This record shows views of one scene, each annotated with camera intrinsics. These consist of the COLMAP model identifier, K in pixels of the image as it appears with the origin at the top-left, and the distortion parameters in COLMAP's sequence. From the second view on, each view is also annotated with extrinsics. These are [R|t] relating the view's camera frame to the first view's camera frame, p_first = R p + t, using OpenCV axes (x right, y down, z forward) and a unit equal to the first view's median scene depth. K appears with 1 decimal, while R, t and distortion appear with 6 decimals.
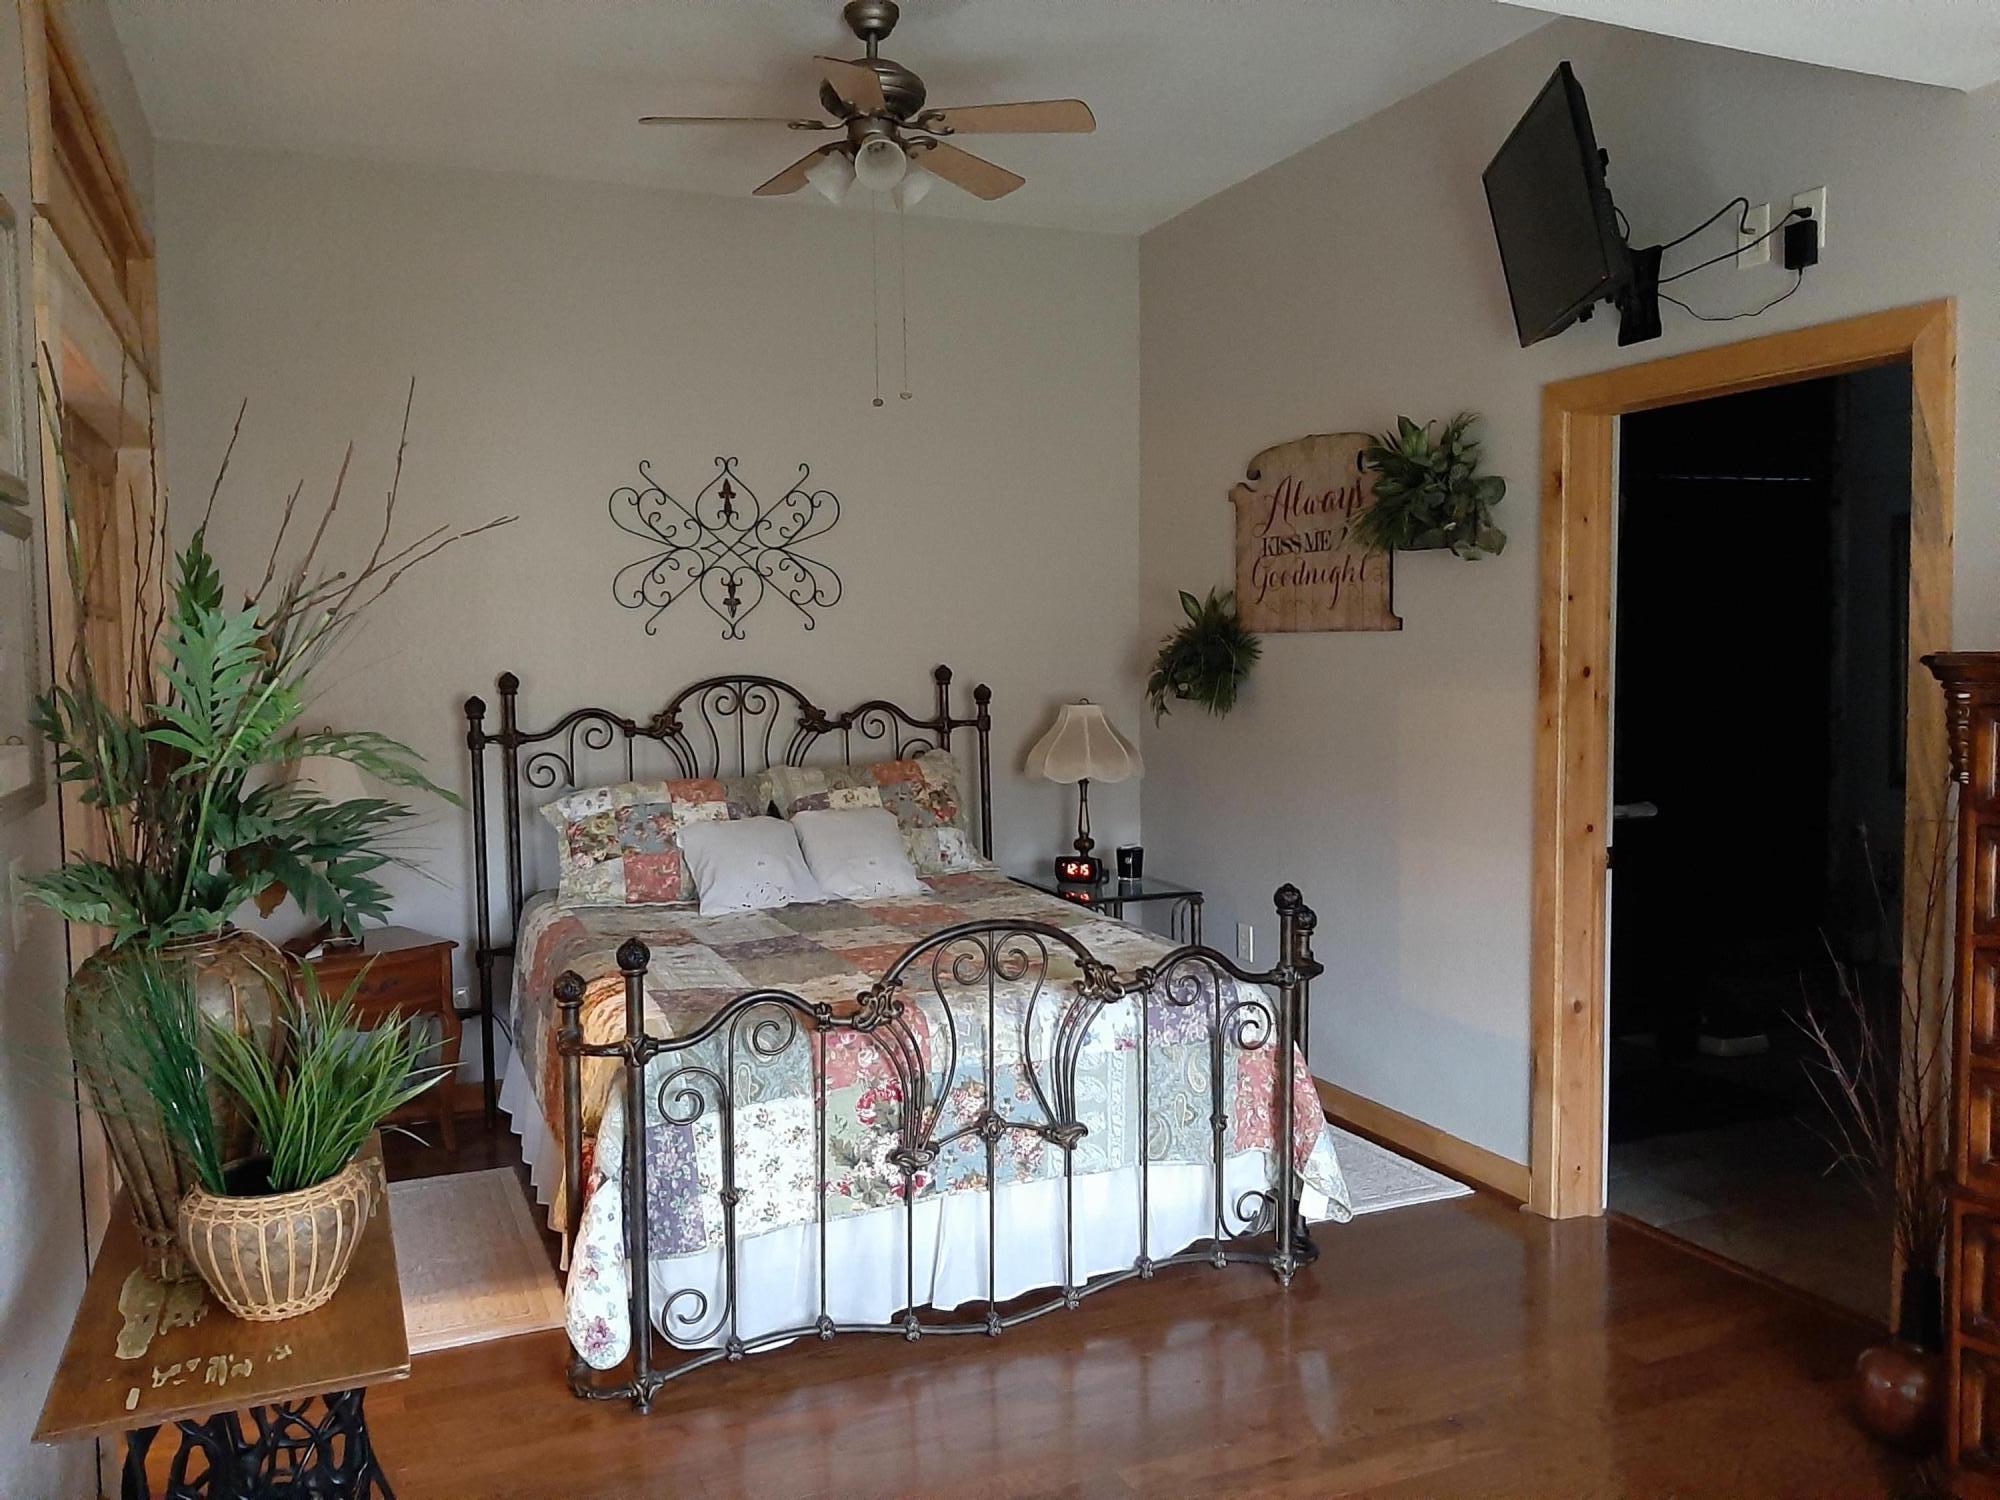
lens RADIAL K [[1515.6, 0, 934.4], [0, 1515.6, 744.6], [0, 0, 1]] dist [0.052659, -0.096052]
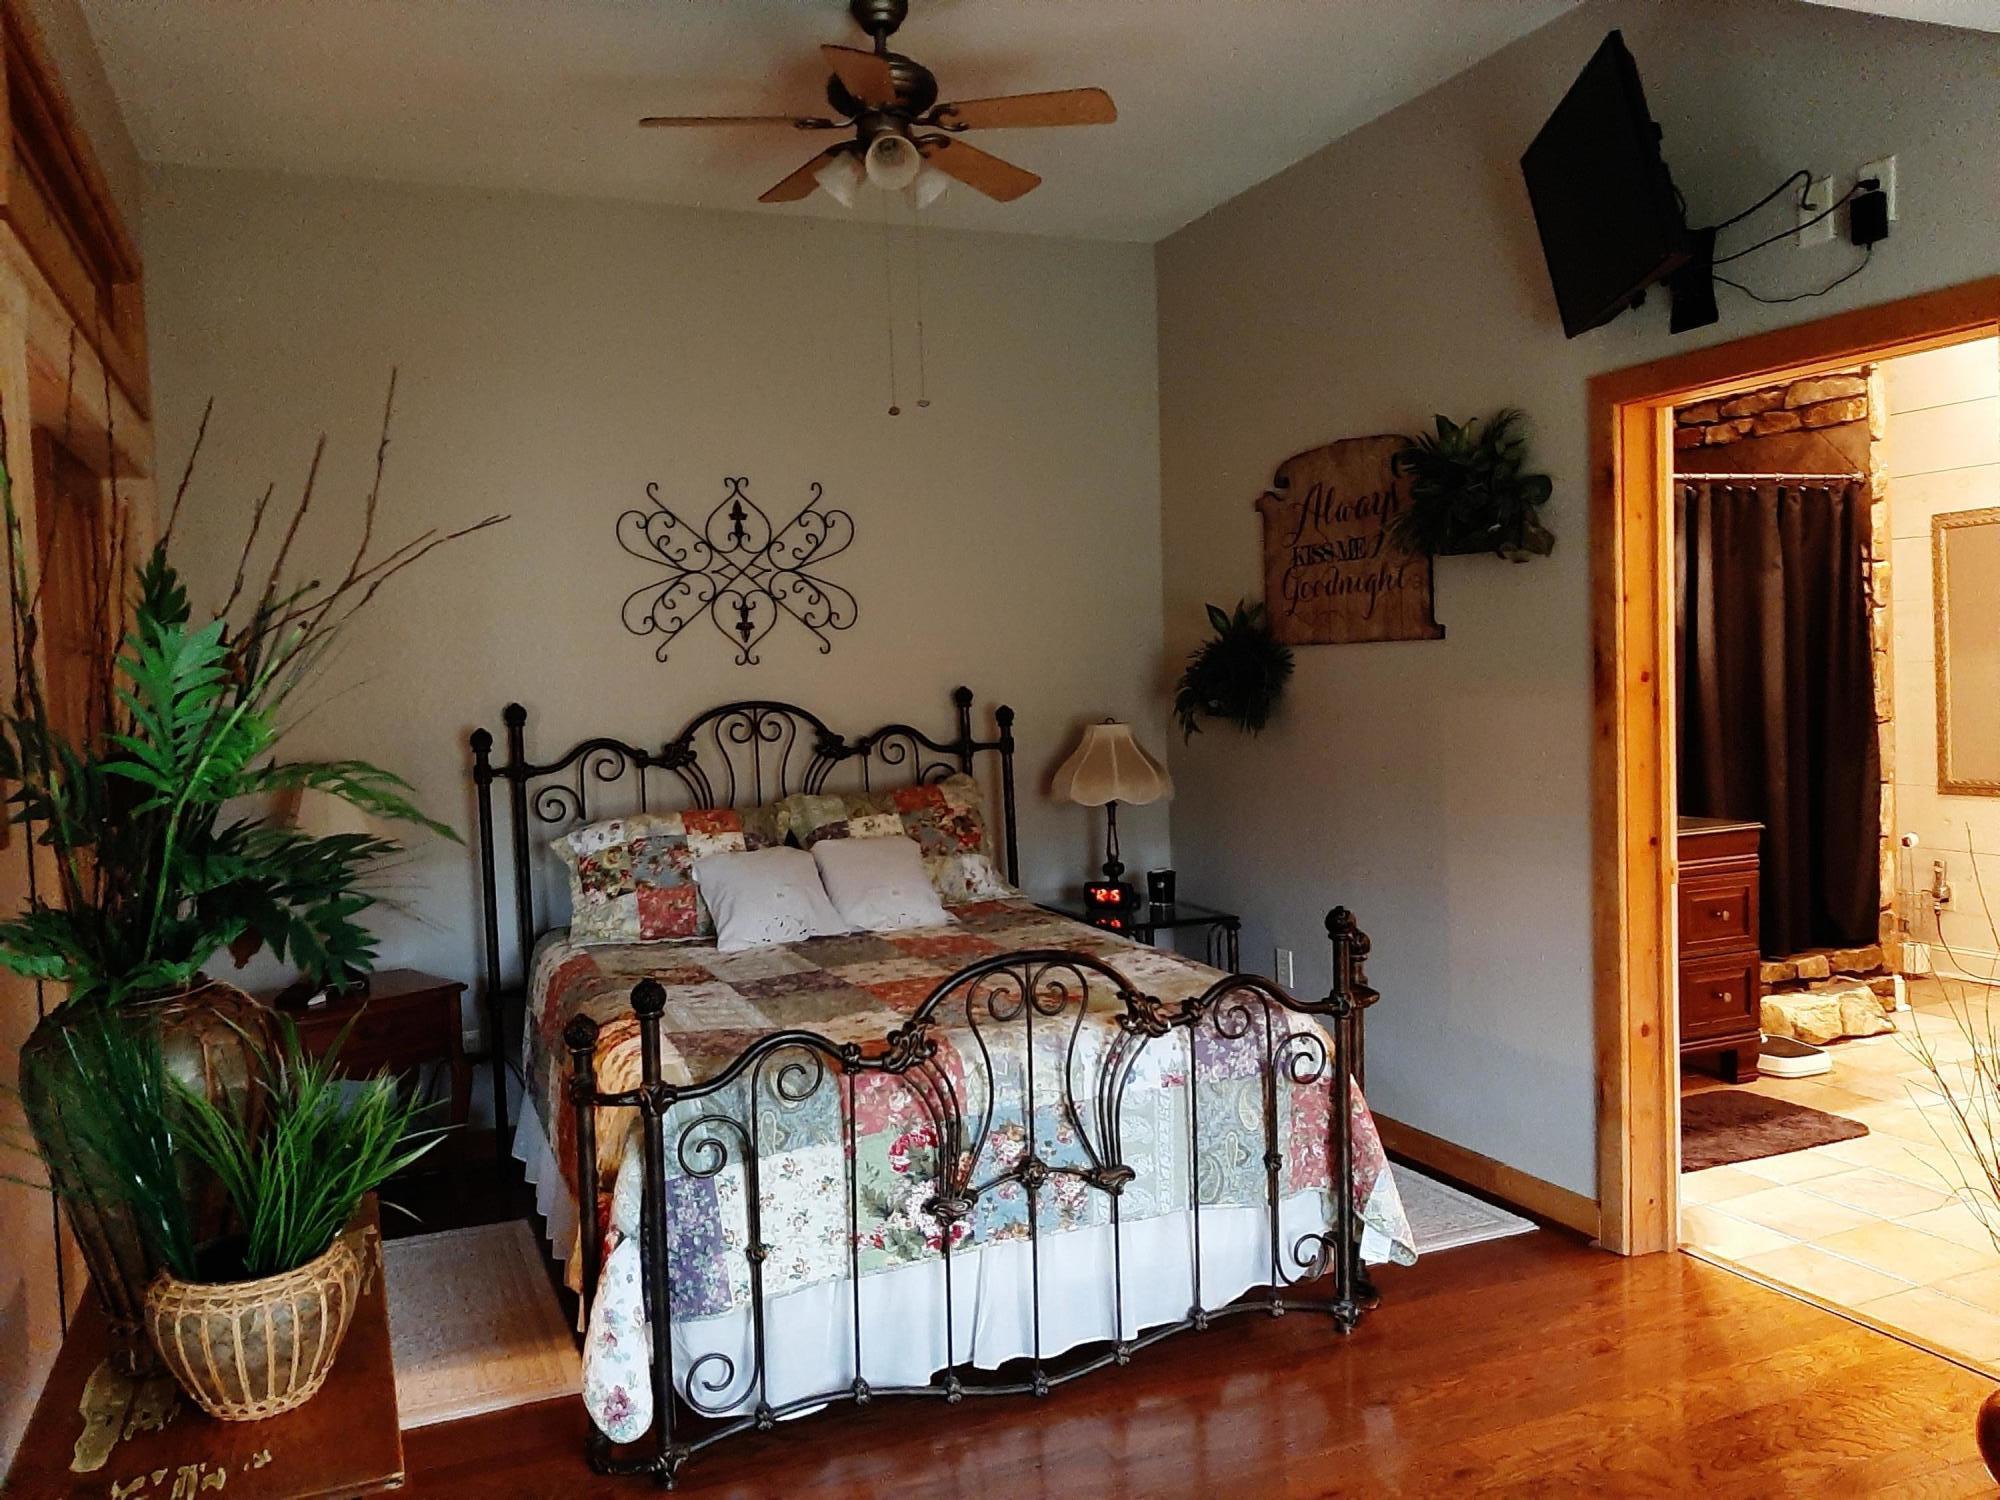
lens RADIAL K [[1515.6, 0, 936.1], [0, 1515.6, 742.8], [0, 0, 1]] dist [0.052659, -0.096052]
pose [[0.999753, -0.021147, -0.006903, -0.009385], [0.021005, 0.999579, -0.020017, 0.003702], [0.007323, 0.019867, 0.999776, 0.051755]]
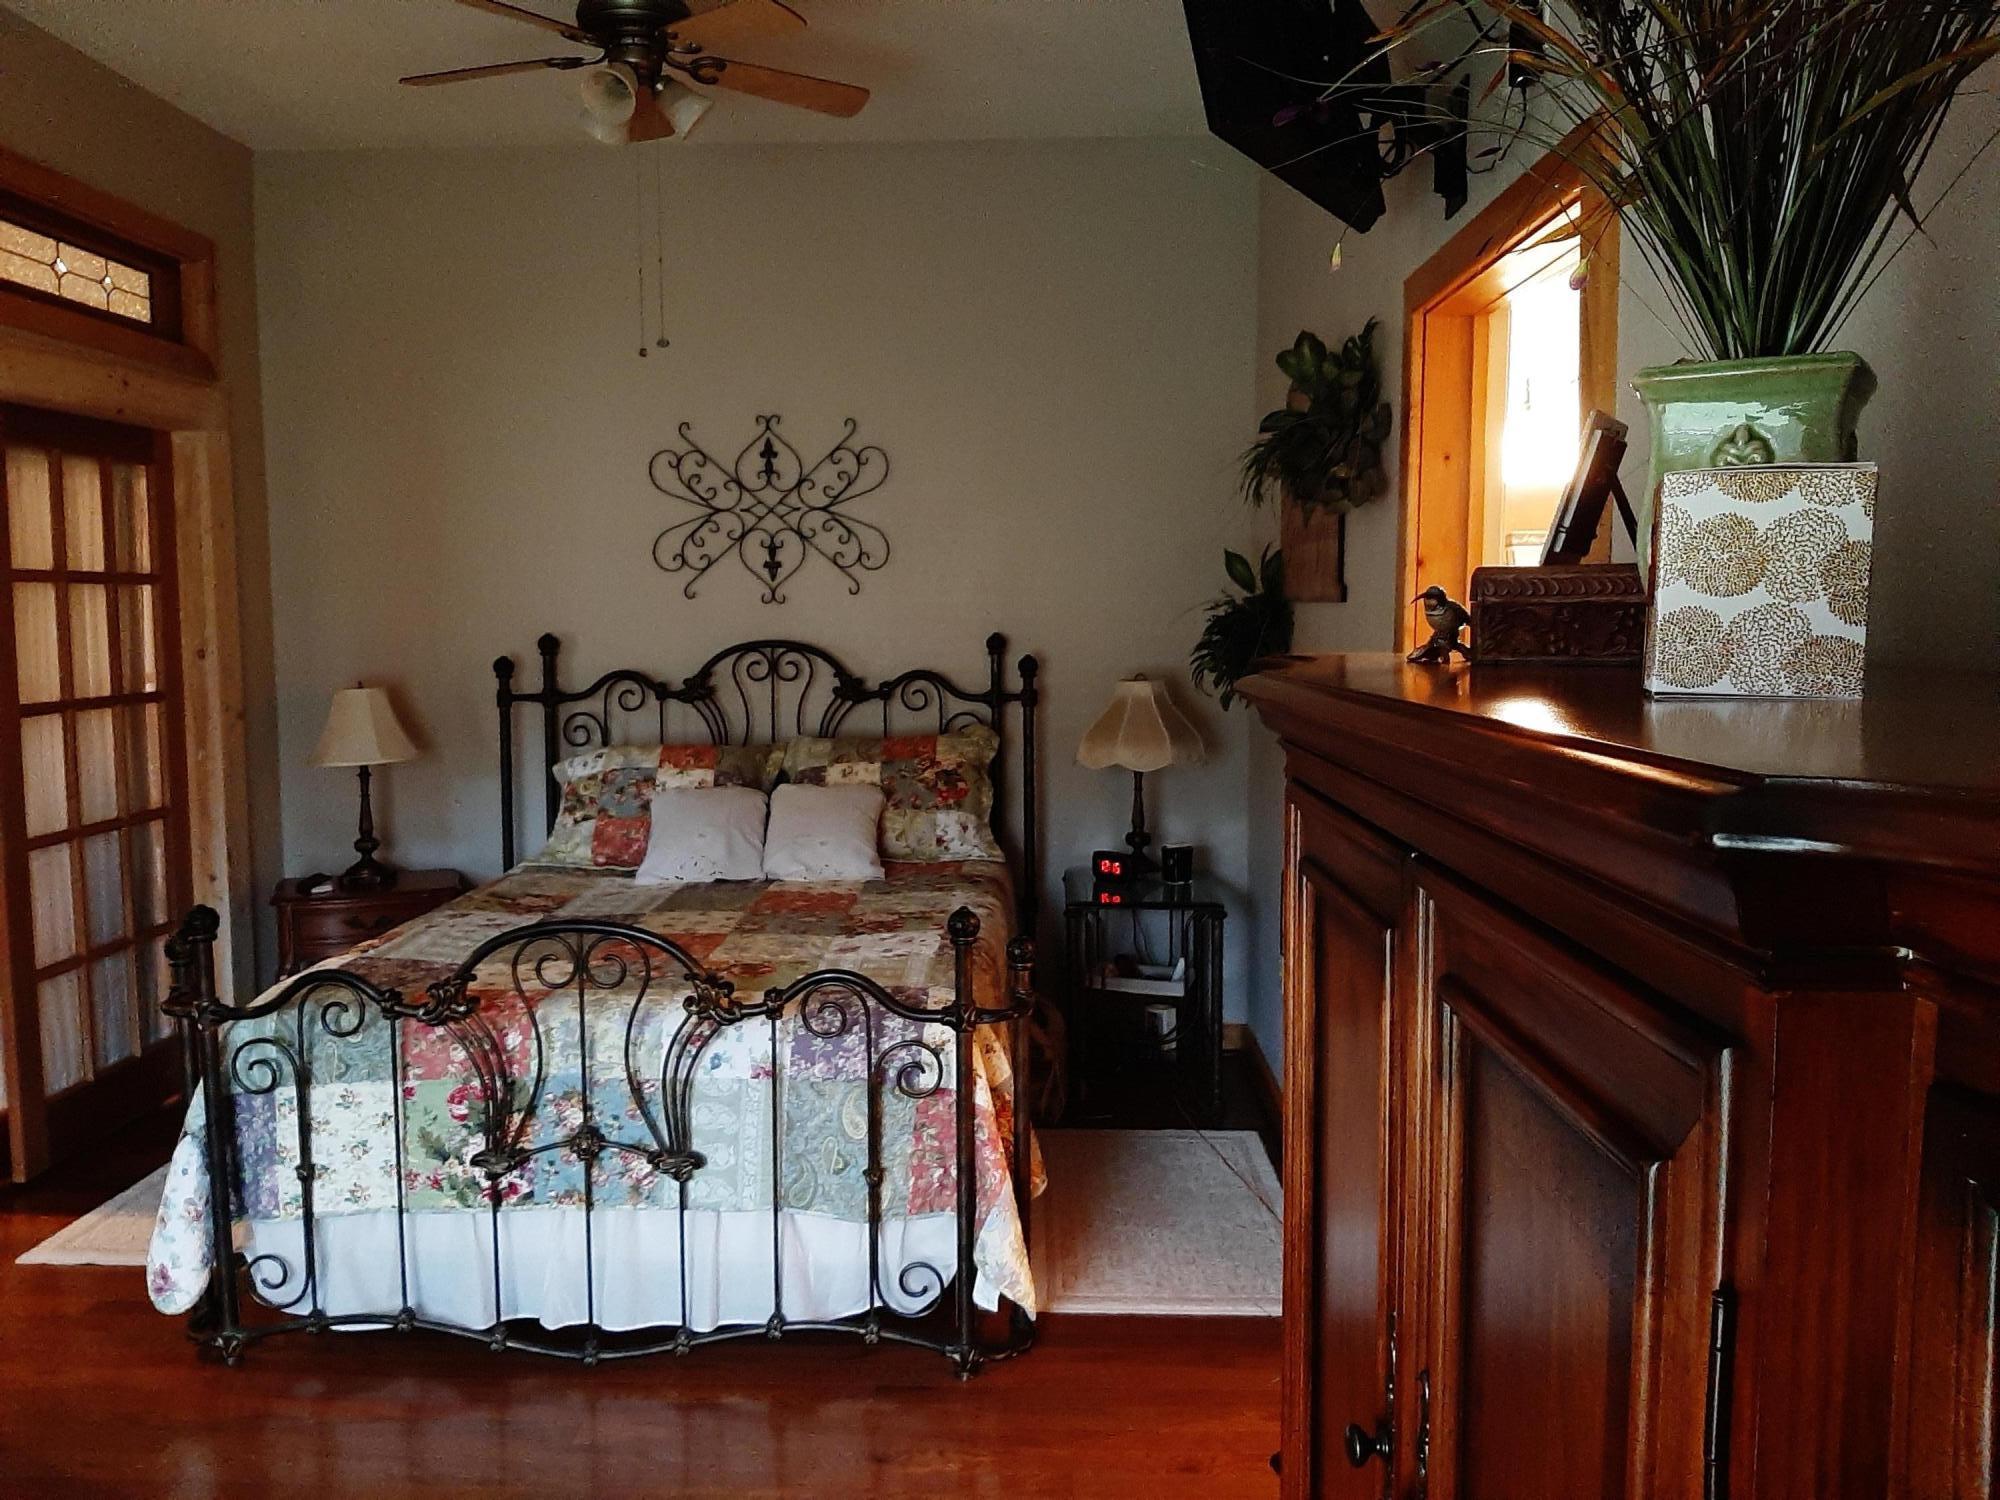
lens RADIAL K [[1515.6, 0, 948.7], [0, 1515.6, 743.5], [0, 0, 1]] dist [0.052659, -0.096052]
pose [[0.911411, 0.047501, -0.408747, 0.568096], [-0.035724, 0.998698, 0.036405, -0.029077], [0.409944, -0.018578, 0.911922, 0.240809]]
